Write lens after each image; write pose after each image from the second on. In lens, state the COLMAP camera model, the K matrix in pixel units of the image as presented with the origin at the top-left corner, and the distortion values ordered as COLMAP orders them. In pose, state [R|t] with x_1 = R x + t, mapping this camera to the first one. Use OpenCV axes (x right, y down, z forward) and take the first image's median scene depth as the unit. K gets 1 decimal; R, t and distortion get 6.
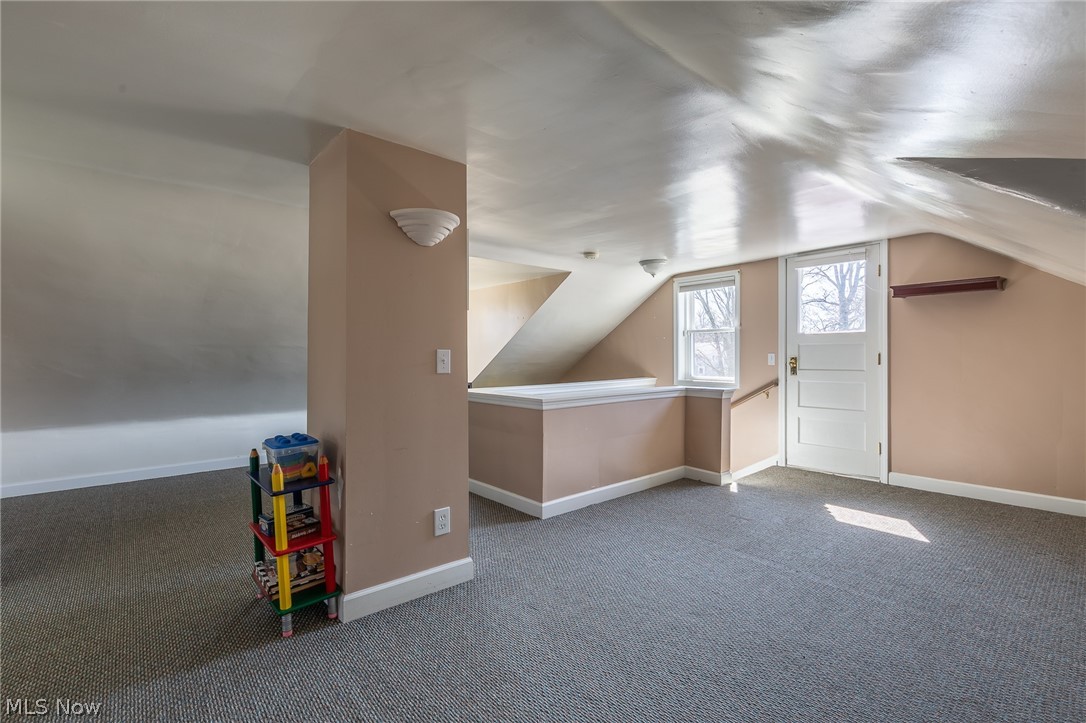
lens RADIAL K [[488.3, 0, 539.3], [0, 488.3, 359.0], [0, 0, 1]] dist [0.008798, -0.000494]
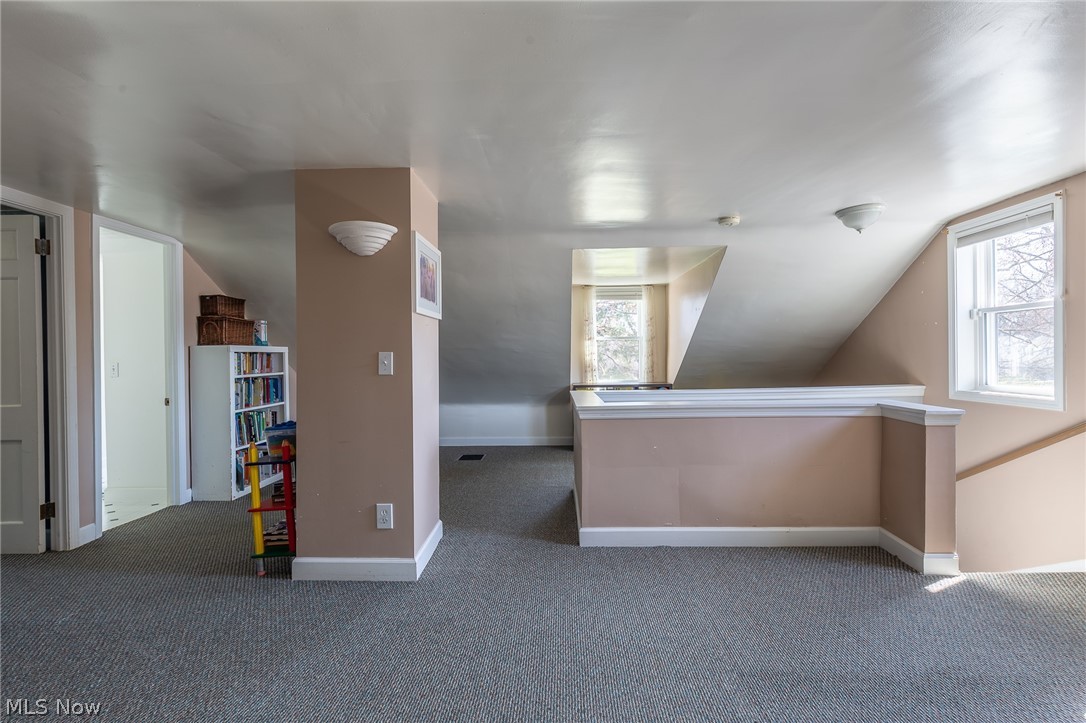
lens RADIAL K [[488.3, 0, 541.2], [0, 488.3, 359.3], [0, 0, 1]] dist [0.008798, -0.000494]
pose [[0.738534, 0.000248, -0.674216, 0.403681], [0.006059, 0.999957, 0.007006, -0.004995], [0.674189, -0.009260, 0.738501, 0.243800]]
